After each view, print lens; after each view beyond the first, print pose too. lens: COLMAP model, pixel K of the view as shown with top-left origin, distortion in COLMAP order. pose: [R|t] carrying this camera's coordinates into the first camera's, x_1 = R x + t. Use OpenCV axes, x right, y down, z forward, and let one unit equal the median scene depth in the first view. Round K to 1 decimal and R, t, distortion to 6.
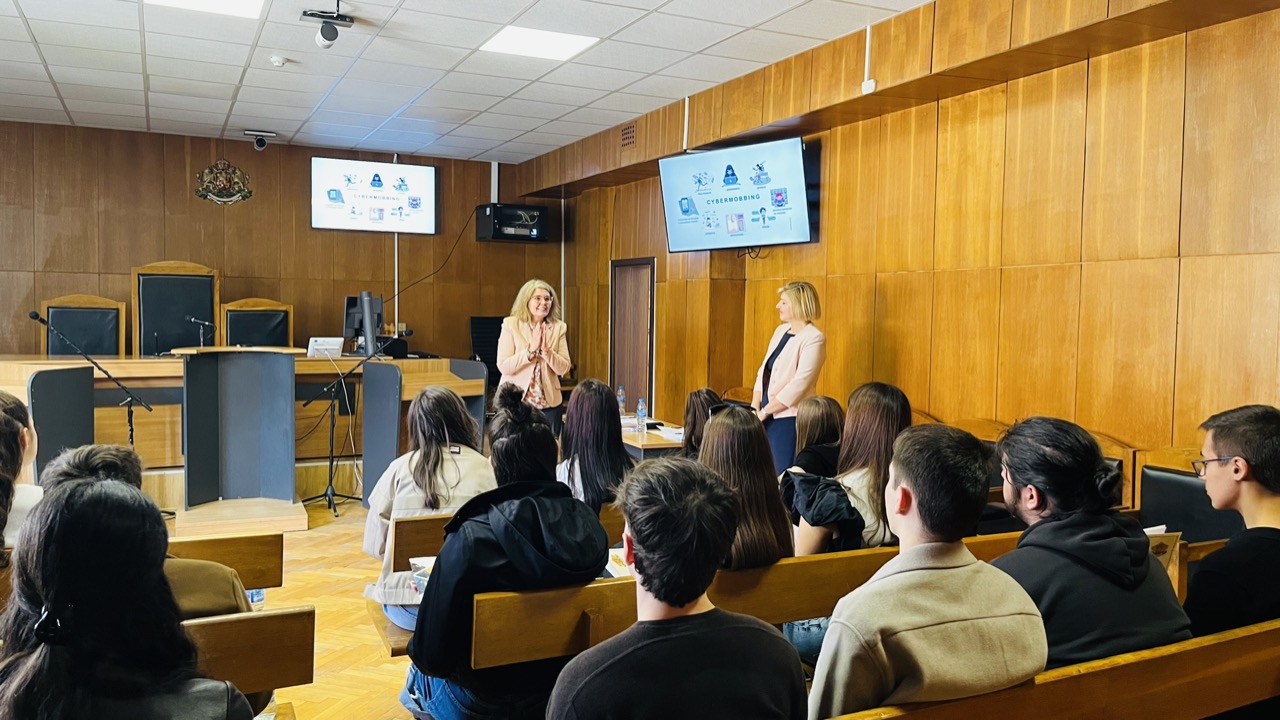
lens RADIAL K [[970.2, 0, 634.1], [0, 970.2, 360.3], [0, 0, 1]] dist [0.057362, -0.071634]
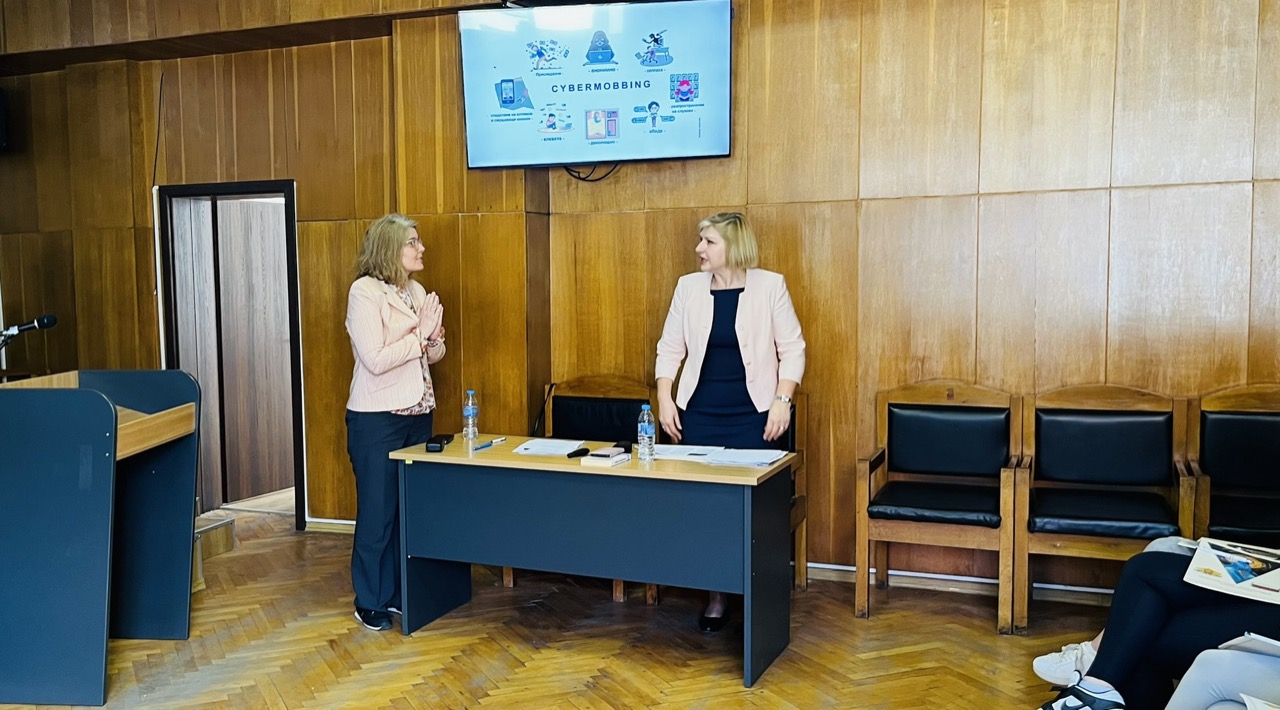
lens RADIAL K [[1163.6, 0, 504.3], [0, 1163.6, 393.6], [0, 0, 1]] dist [0.014963, 0.002909]
pose [[0.768041, -0.092750, 0.633649, -0.446471], [0.060776, 0.995547, 0.072057, -0.021613], [-0.637510, -0.016832, 0.770258, 0.432345]]
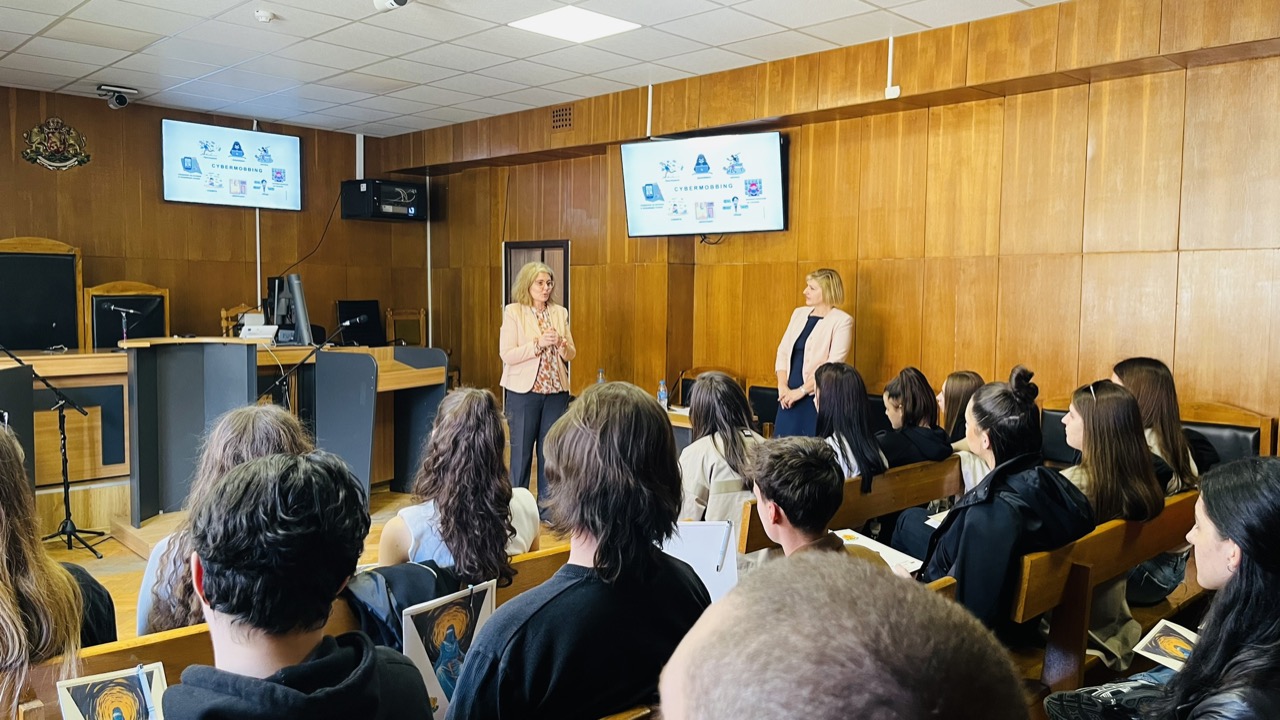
lens RADIAL K [[970.3, 0, 646.2], [0, 970.3, 358.2], [0, 0, 1]] dist [0.050351, -0.057248]
pose [[0.942345, -0.026637, 0.333580, -0.302507], [0.020333, 0.999543, 0.022377, -0.006562], [-0.334023, -0.014304, 0.942456, 0.033345]]
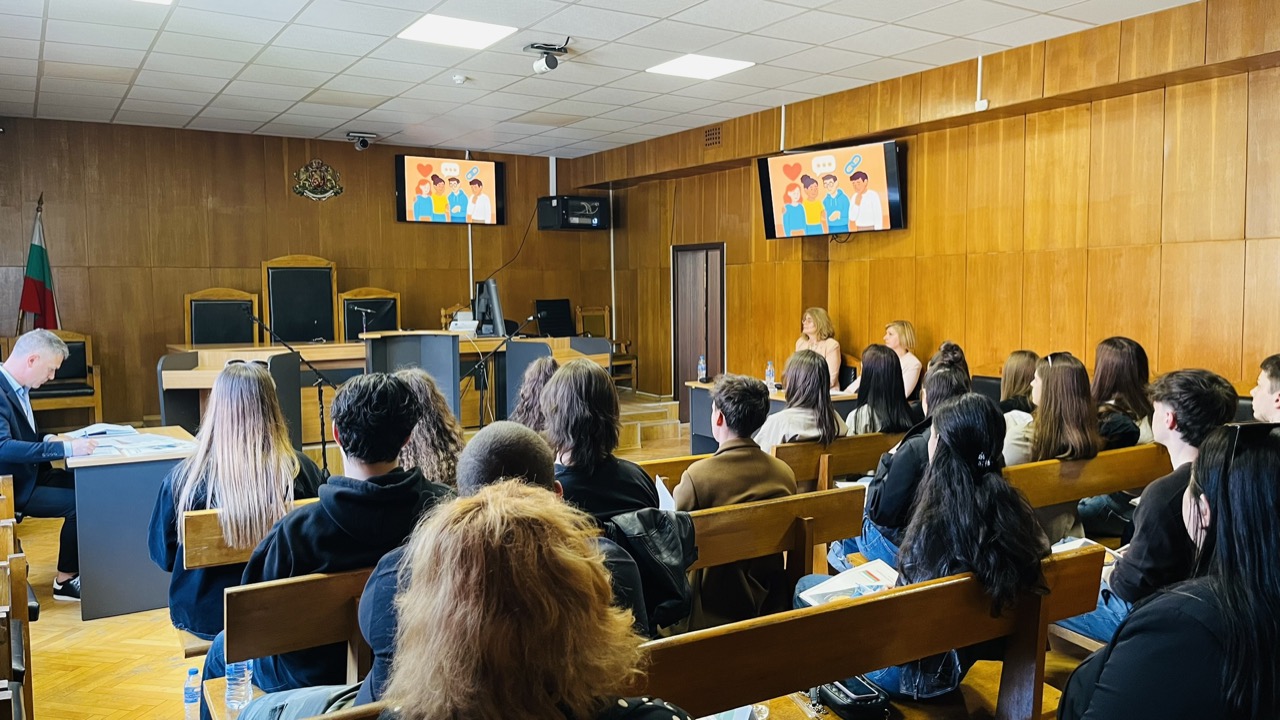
lens RADIAL K [[963.7, 0, 652.4], [0, 963.7, 358.9], [0, 0, 1]] dist [0.057024, -0.075604]
pose [[0.992256, -0.033416, 0.119632, -0.253104], [0.030869, 0.999257, 0.023085, 0.001430], [-0.120314, -0.019214, 0.992550, -0.140338]]
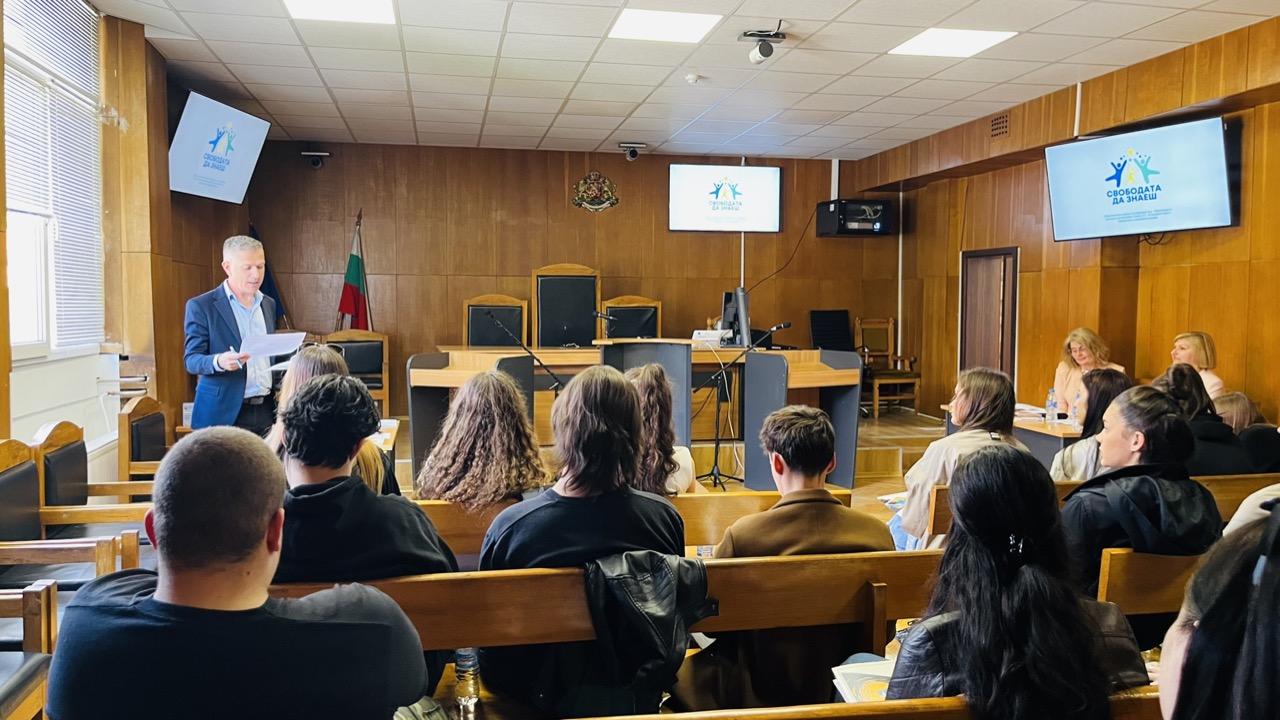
lens RADIAL K [[970.2, 0, 634.1], [0, 970.2, 360.3], [0, 0, 1]] dist [0.057362, -0.071634]
pose [[0.967210, 0.002683, -0.253964, -0.129857], [-0.001745, 0.999991, 0.003918, 0.006734], [0.253972, -0.003346, 0.967206, -0.072676]]
